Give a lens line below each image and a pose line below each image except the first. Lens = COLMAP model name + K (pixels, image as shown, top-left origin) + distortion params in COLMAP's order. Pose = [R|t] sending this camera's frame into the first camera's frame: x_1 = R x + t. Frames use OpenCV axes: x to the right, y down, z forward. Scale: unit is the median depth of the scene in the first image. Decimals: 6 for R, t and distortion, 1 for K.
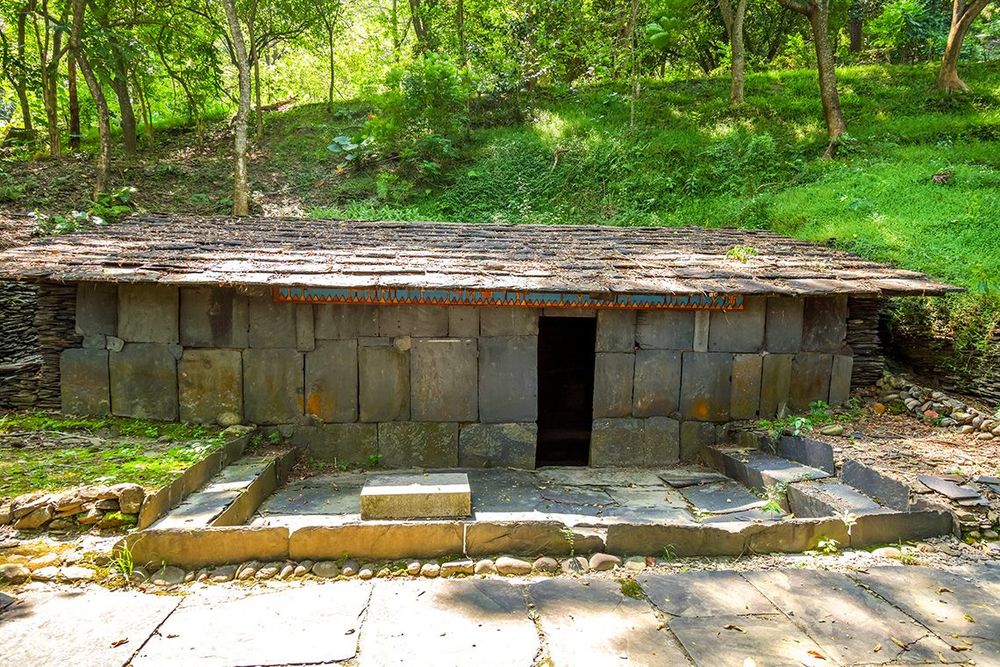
lens RADIAL K [[665.3, 0, 500.0], [0, 665.3, 333.5], [0, 0, 1]] dist [0.002692, 0.000875]
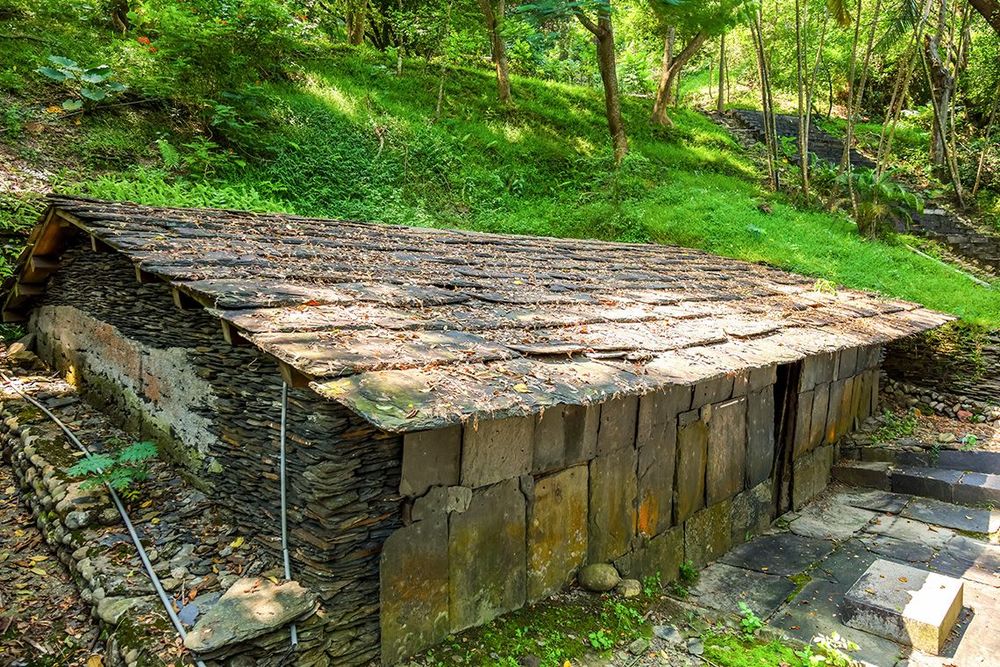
lens RADIAL K [[665.3, 0, 500.0], [0, 665.3, 333.5], [0, 0, 1]] dist [0.002692, 0.000875]
pose [[0.757084, -0.062036, 0.650365, -0.861308], [0.032126, 0.997812, 0.057780, -0.137616], [-0.652527, -0.022850, 0.757421, 0.579803]]
